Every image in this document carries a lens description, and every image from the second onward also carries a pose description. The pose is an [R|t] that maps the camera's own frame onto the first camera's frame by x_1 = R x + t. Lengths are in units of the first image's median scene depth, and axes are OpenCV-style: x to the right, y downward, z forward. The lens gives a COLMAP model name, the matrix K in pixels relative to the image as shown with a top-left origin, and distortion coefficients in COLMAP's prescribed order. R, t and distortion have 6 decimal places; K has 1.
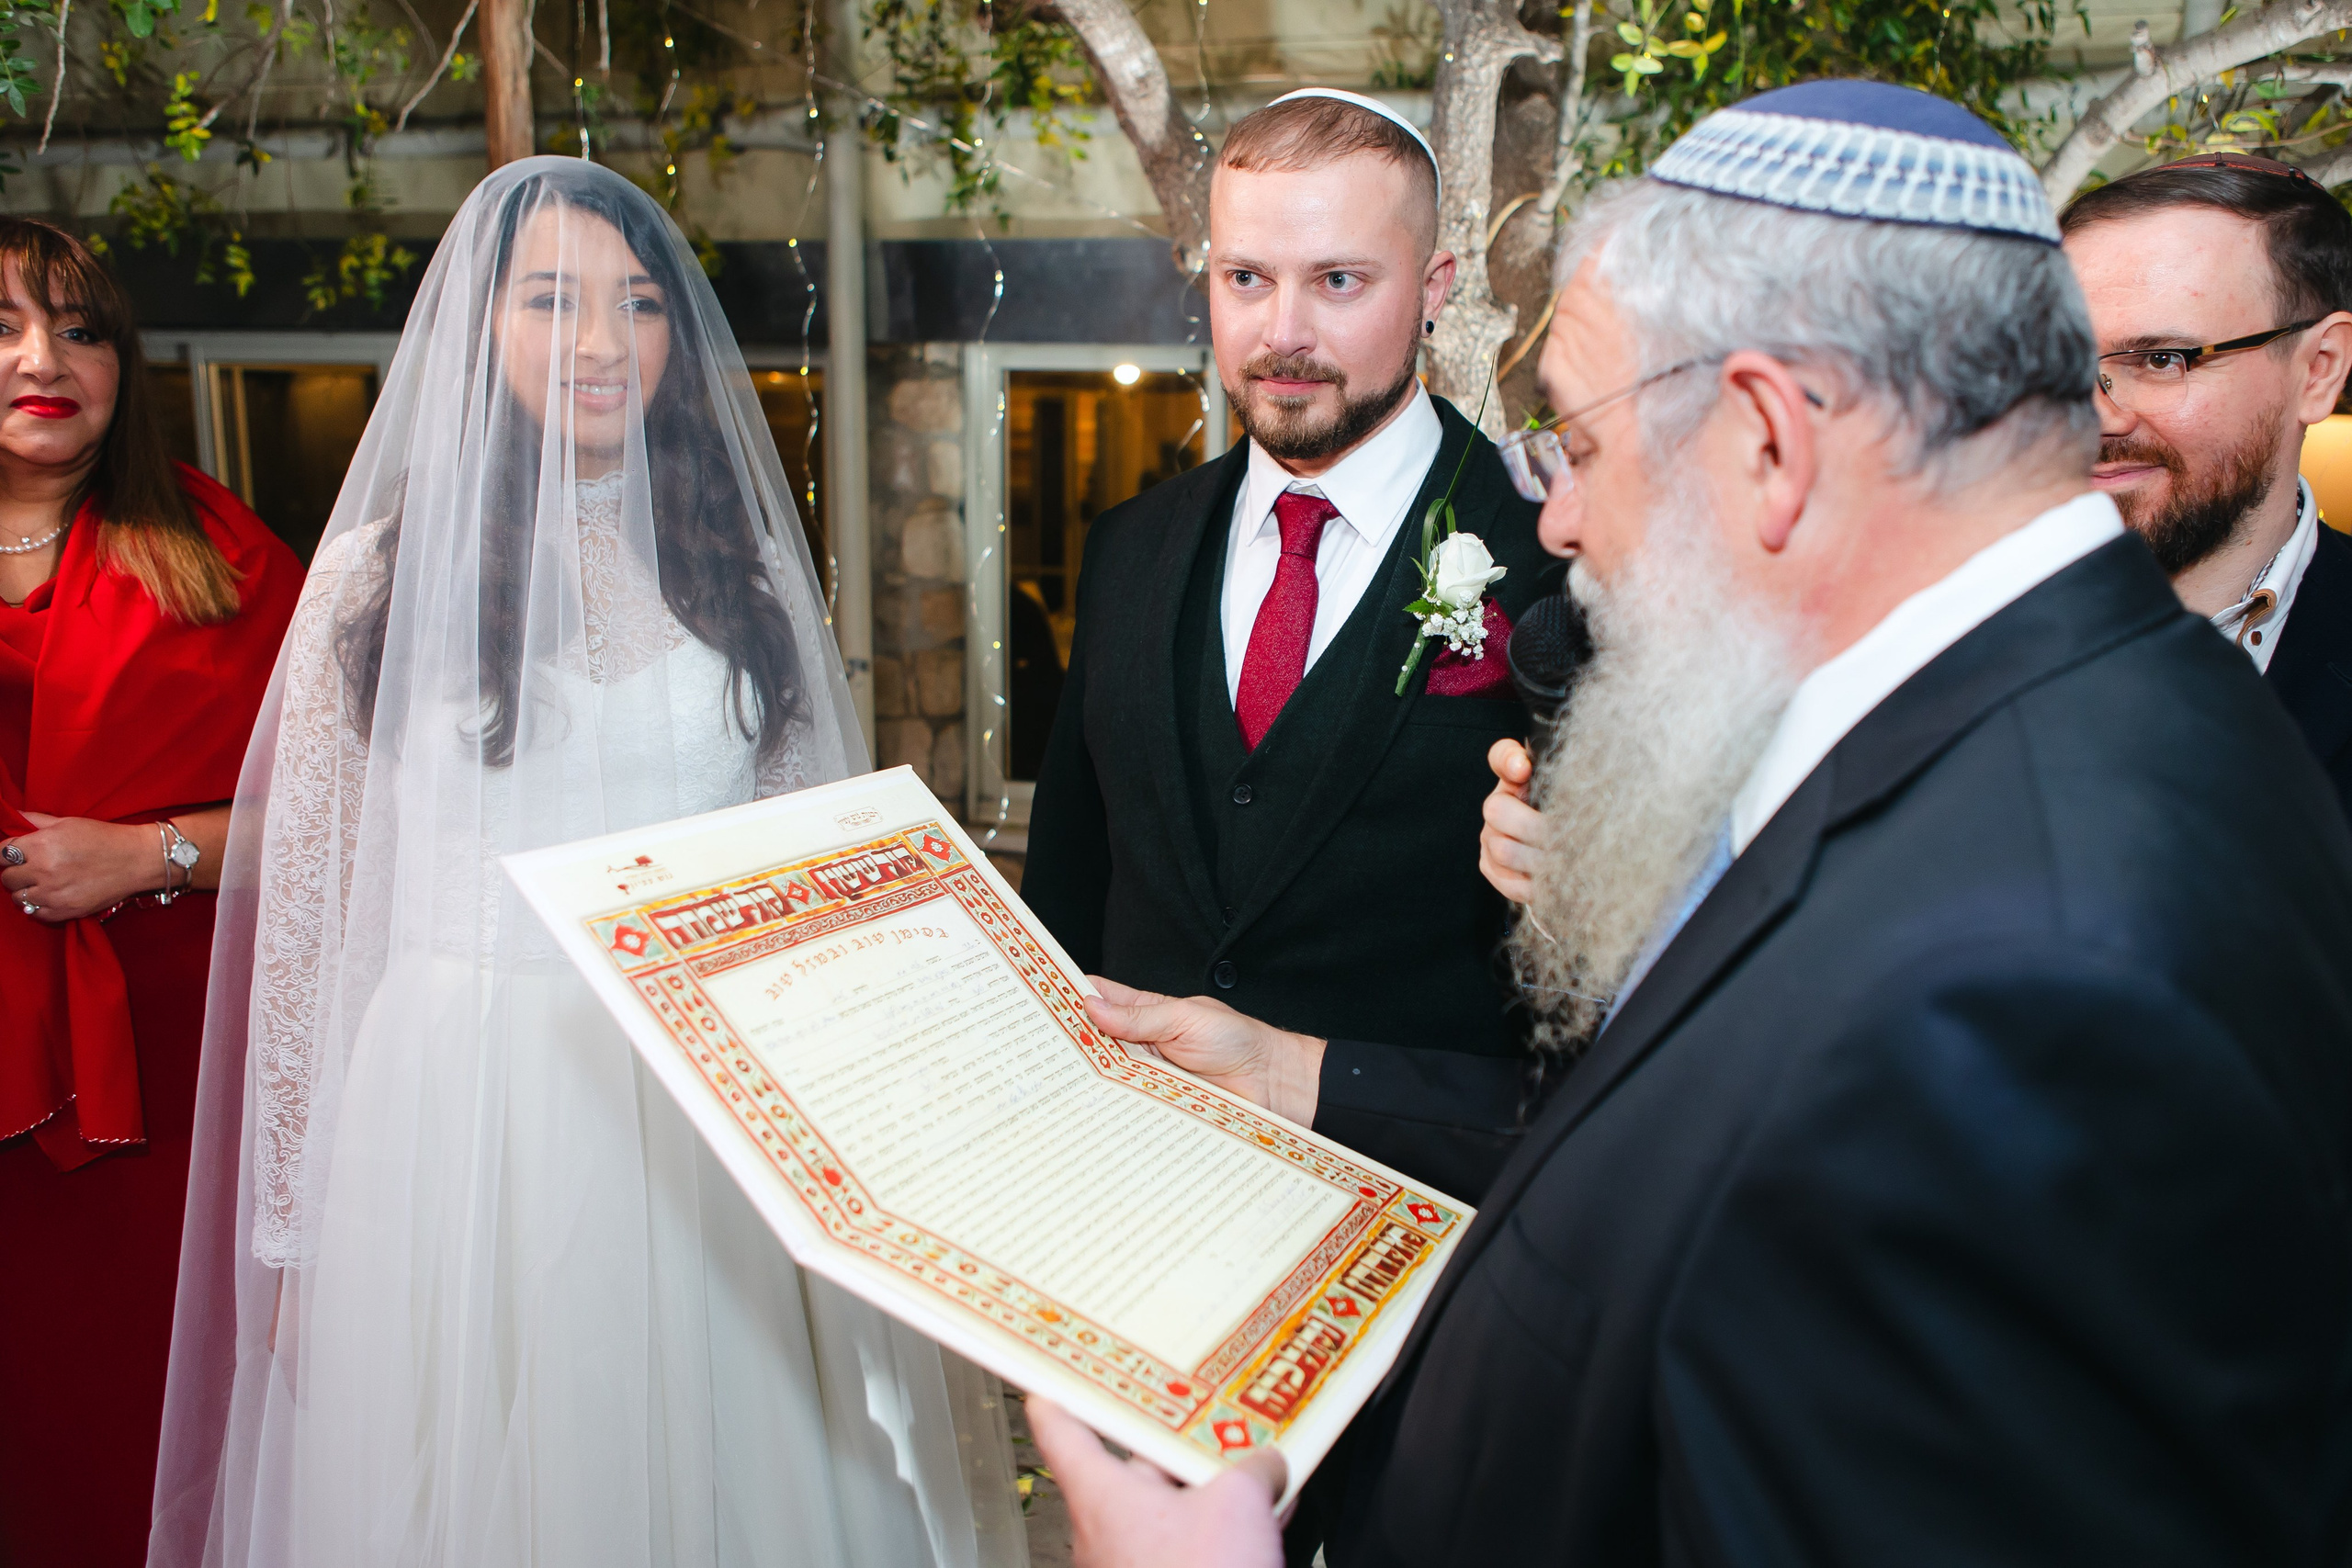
lens RADIAL K [[1702.6, 0, 1279.0], [0, 1702.6, 734.7], [0, 0, 1]] dist [-0.038409, 0.025965]
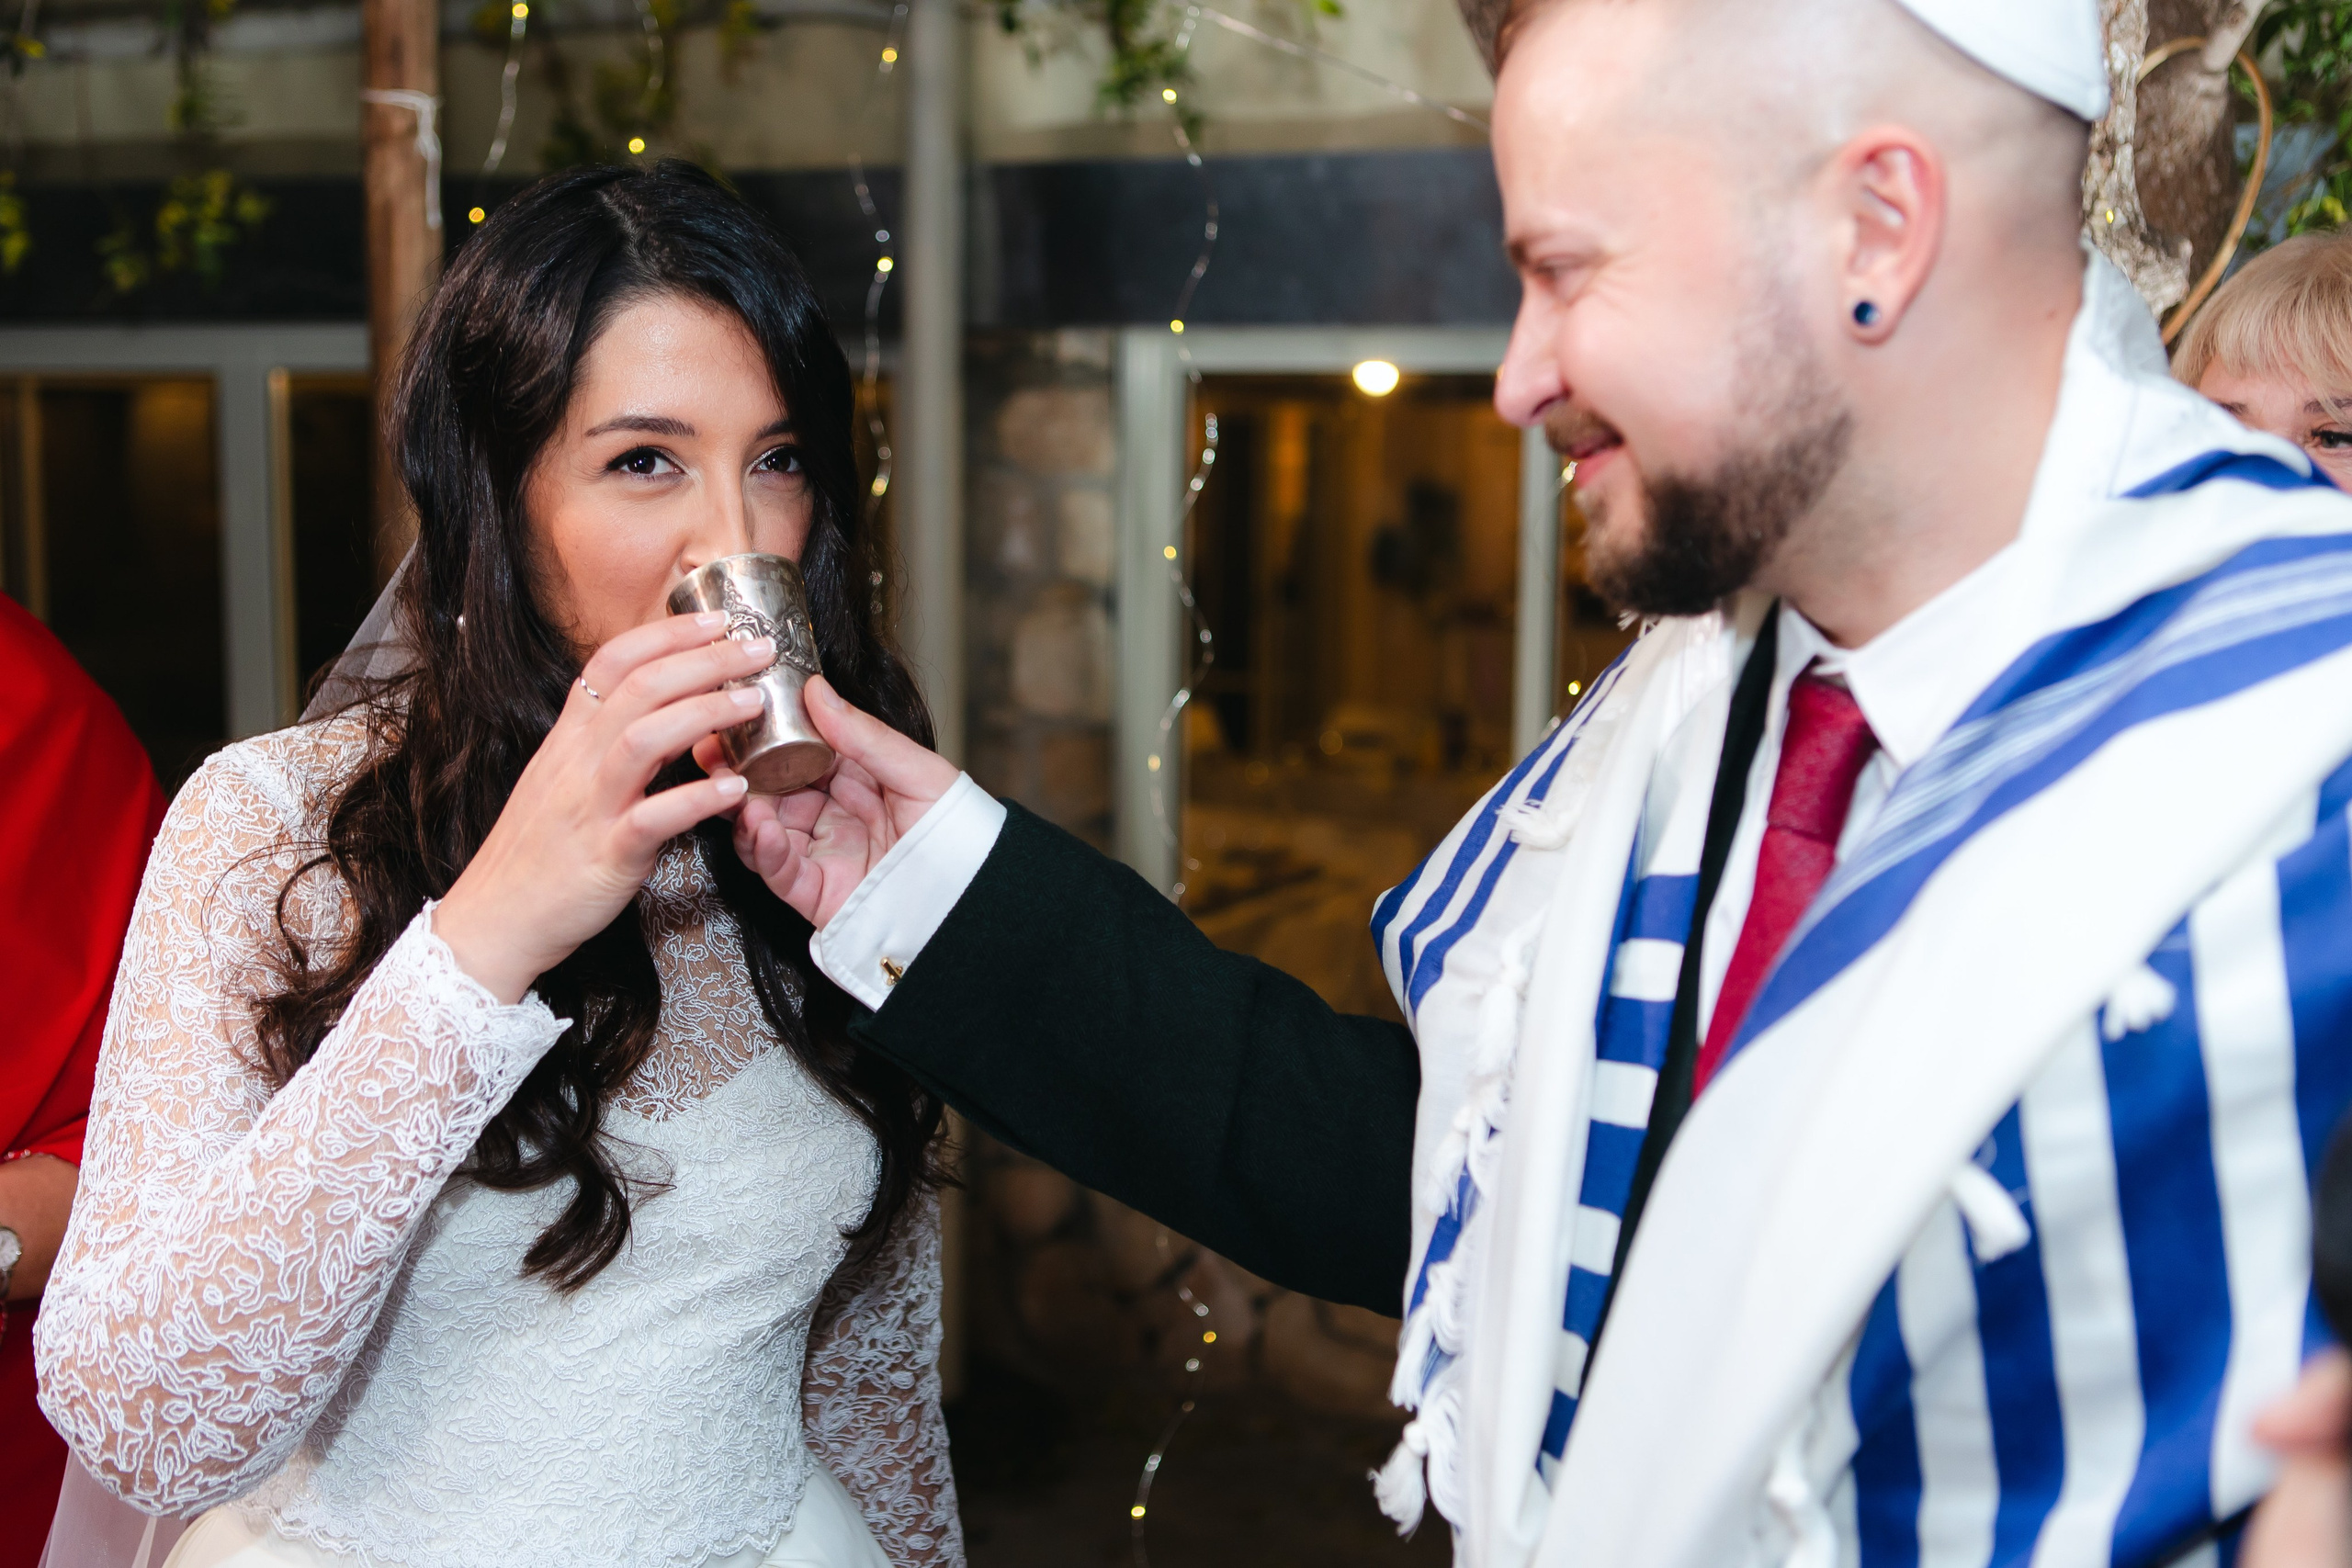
lens RADIAL K [[2636.5, 0, 1132.0], [0, 2636.5, 785.6], [0, 0, 1]] dist [-0.011507, -0.034570]
pose [[0.986287, 0.012625, -0.164558, -0.036133], [-0.021500, 0.998402, -0.052267, -0.027490], [0.163635, 0.055088, 0.984982, 0.120258]]
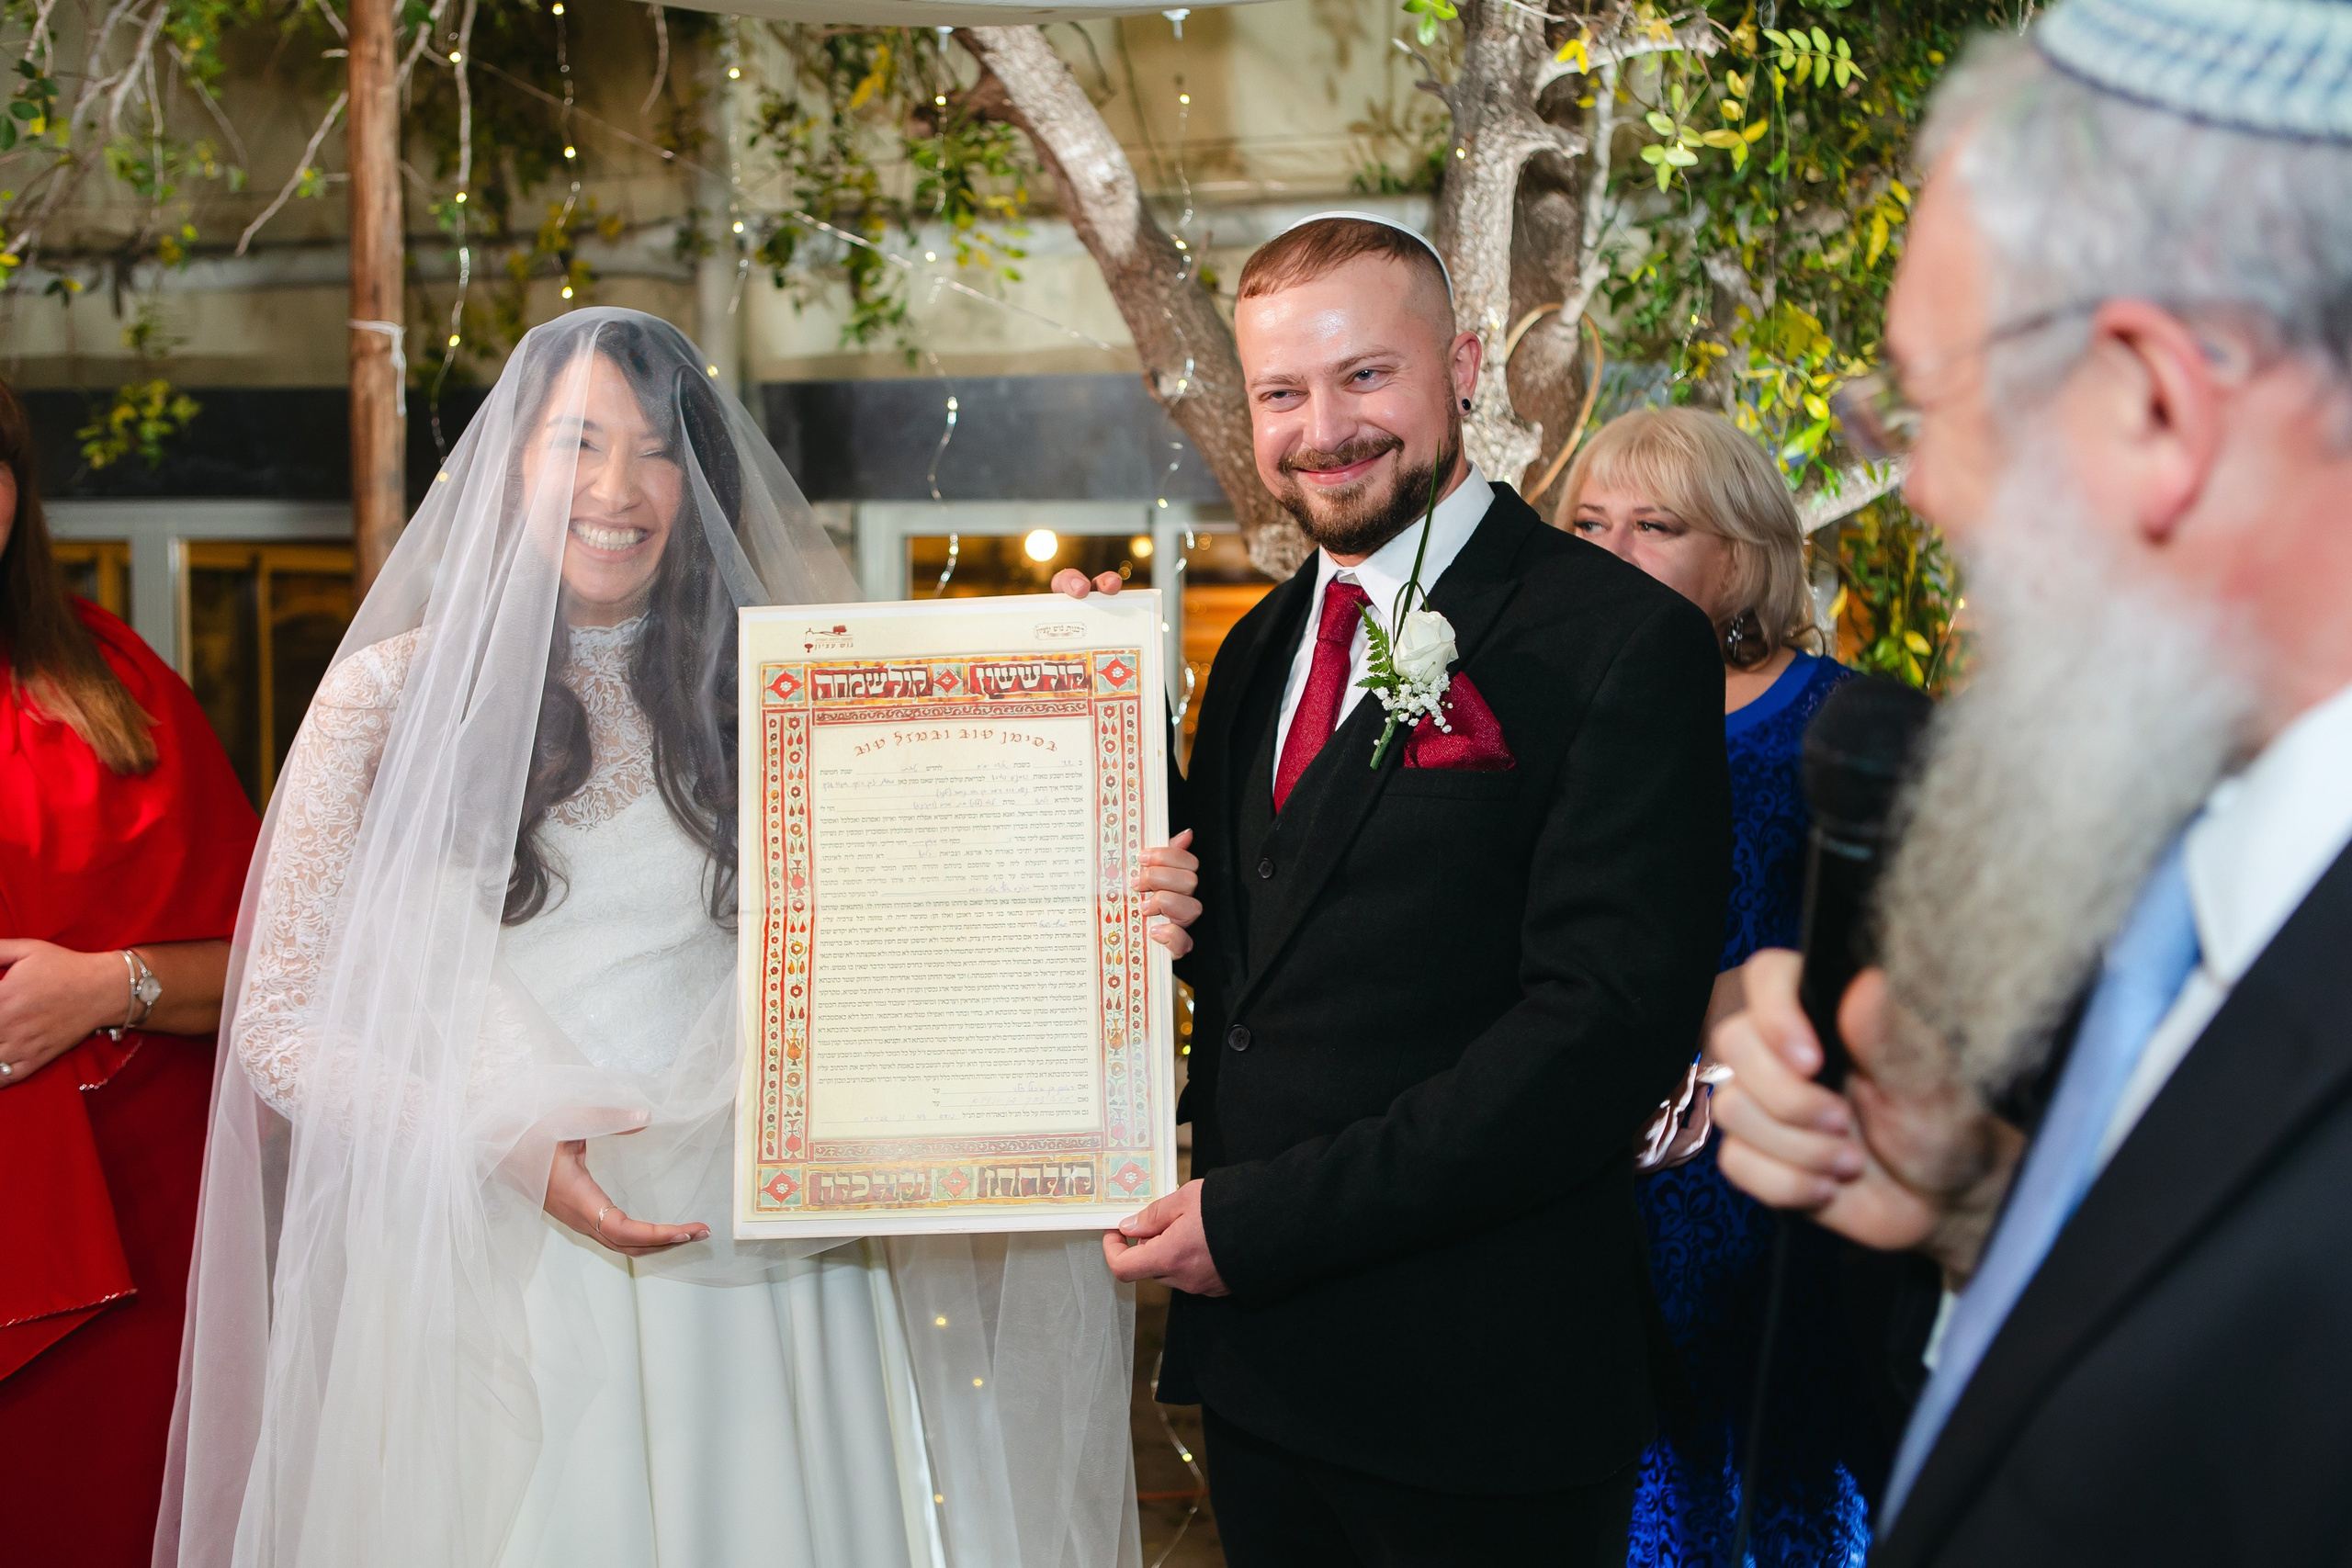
lens RADIAL K [[2305.4, 0, 1176.0], [0, 2305.4, 784.0], [0, 0, 1]] dist [0.007735, -0.009891]
pose [[0.999828, -0.014966, -0.010981, -0.030765], [0.013555, 0.992807, -0.118958, 0.056808], [0.012682, 0.118789, 0.992839, -0.133626]]
